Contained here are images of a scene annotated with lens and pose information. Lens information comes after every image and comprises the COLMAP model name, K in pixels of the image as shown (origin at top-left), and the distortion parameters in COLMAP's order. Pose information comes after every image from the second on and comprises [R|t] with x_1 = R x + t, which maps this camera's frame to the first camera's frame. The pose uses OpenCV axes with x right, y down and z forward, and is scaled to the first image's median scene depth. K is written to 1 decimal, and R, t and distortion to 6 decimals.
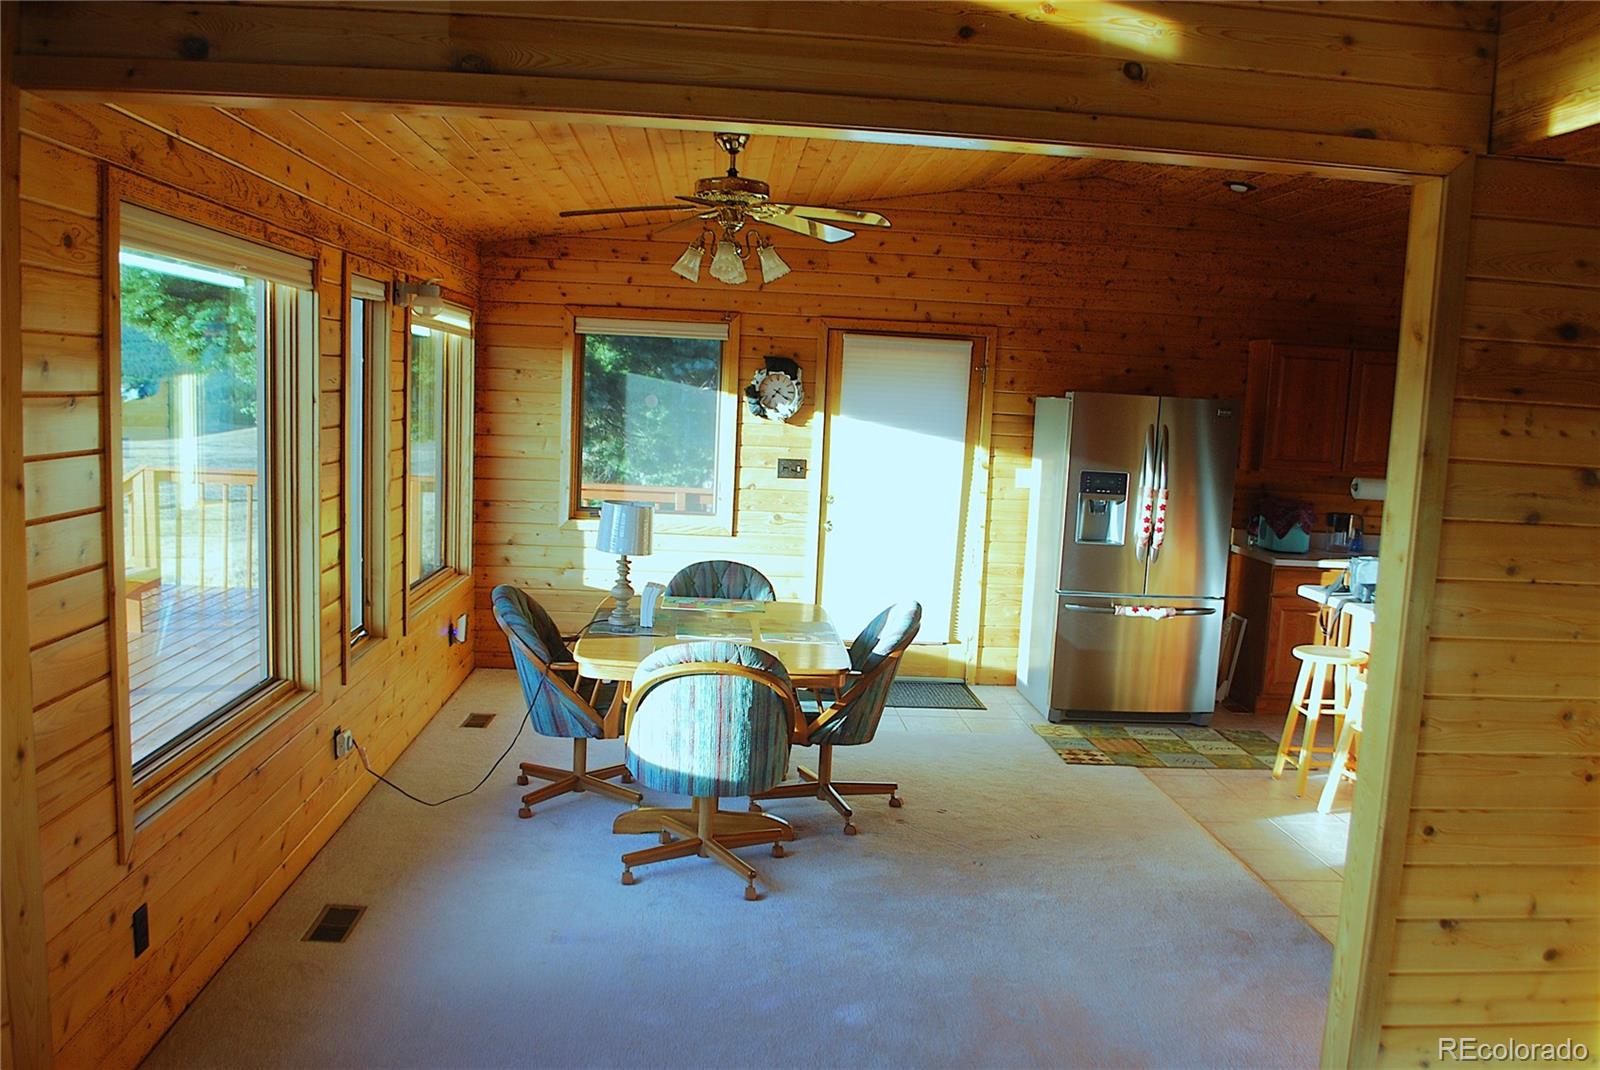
lens RADIAL K [[1318.4, 0, 797.2], [0, 1318.4, 567.2], [0, 0, 1]] dist [-0.075523, 0.001341]
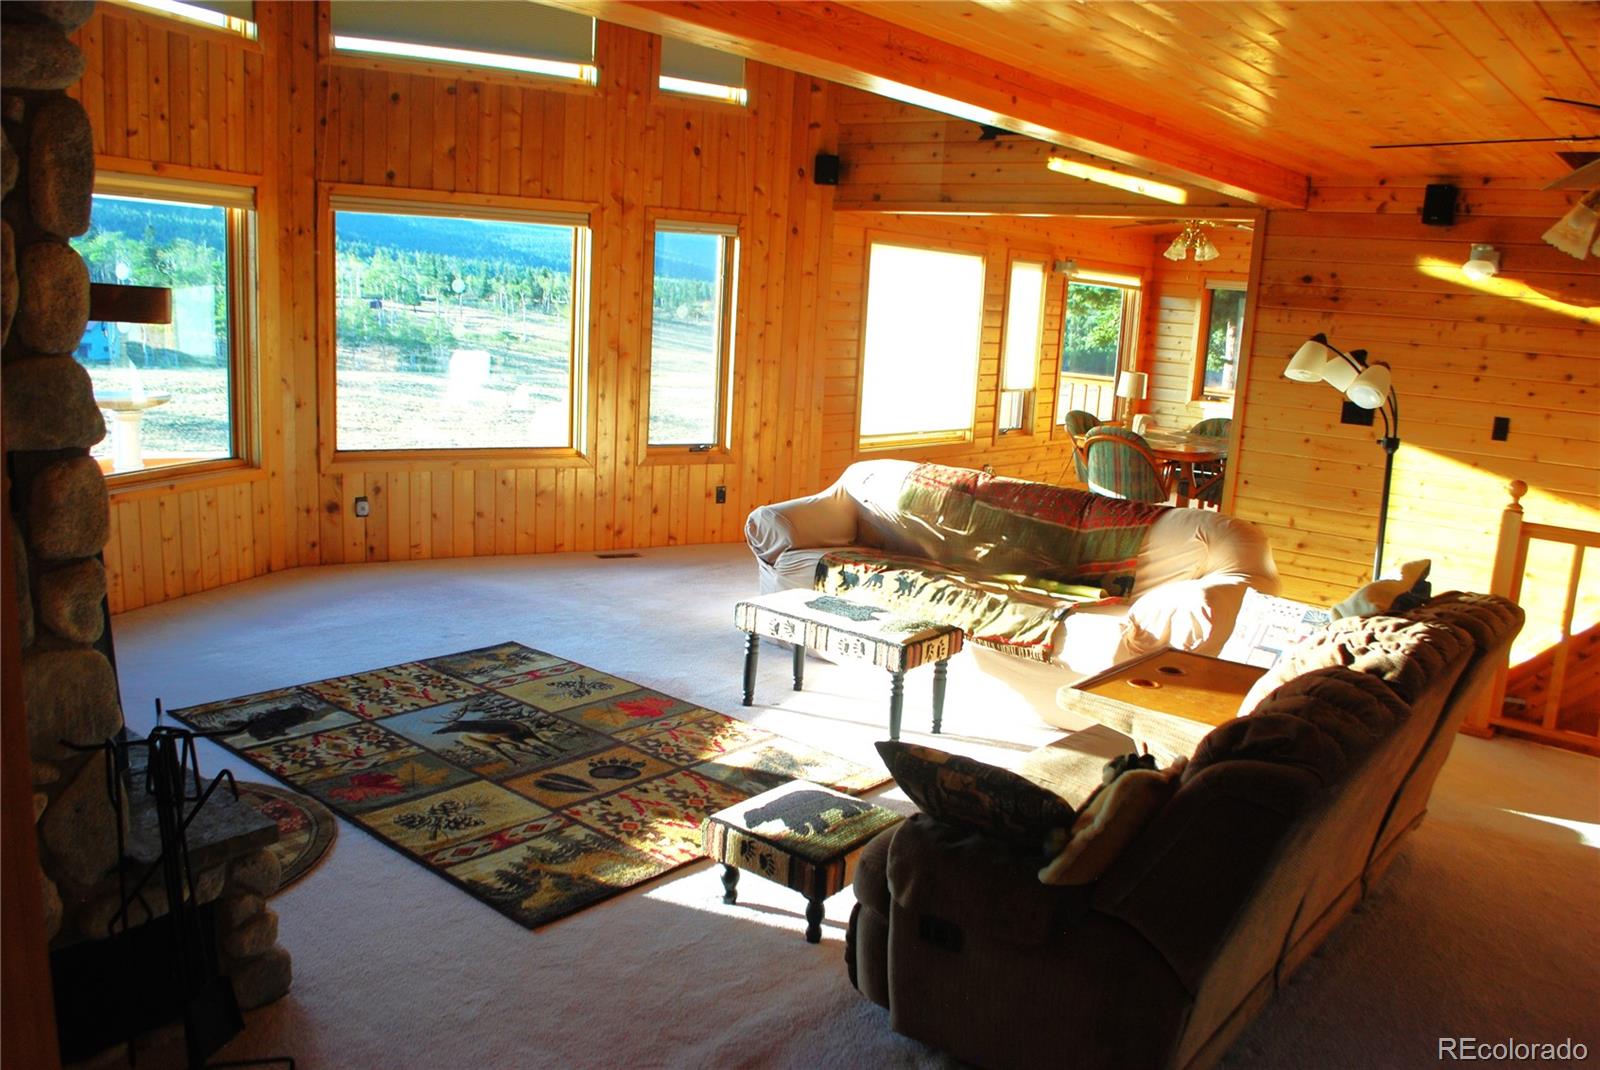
lens RADIAL K [[1262.6, 0, 809.2], [0, 1262.6, 554.2], [0, 0, 1]] dist [-0.081421, 0.007077]
pose [[0.734076, 0.132297, -0.666055, 1.492751], [-0.114218, 0.990920, 0.070941, 0.267027], [0.669393, 0.023999, 0.742521, -1.337890]]
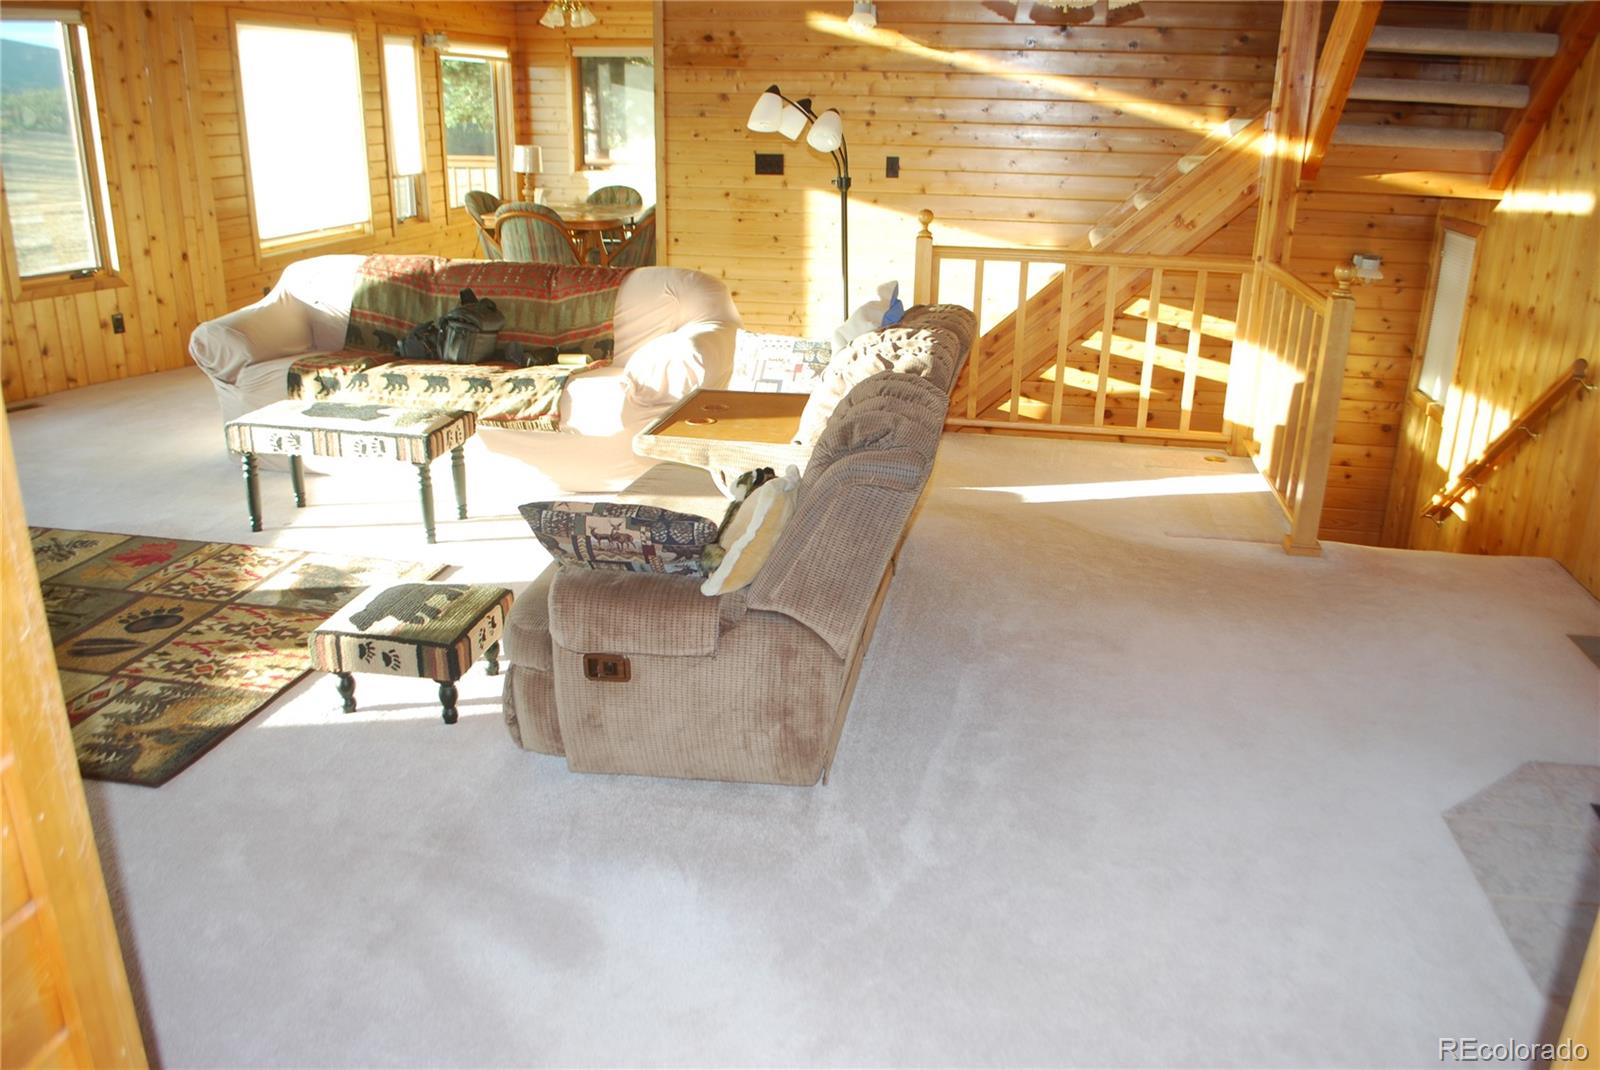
lens RADIAL K [[1265.7, 0, 804.7], [0, 1265.7, 555.0], [0, 0, 1]] dist [-0.080795, 0.003095]
pose [[0.972096, 0.050267, -0.229136, 1.360132], [-0.002012, 0.978523, 0.206127, 0.302743], [0.234576, -0.199914, 0.951319, -1.489326]]
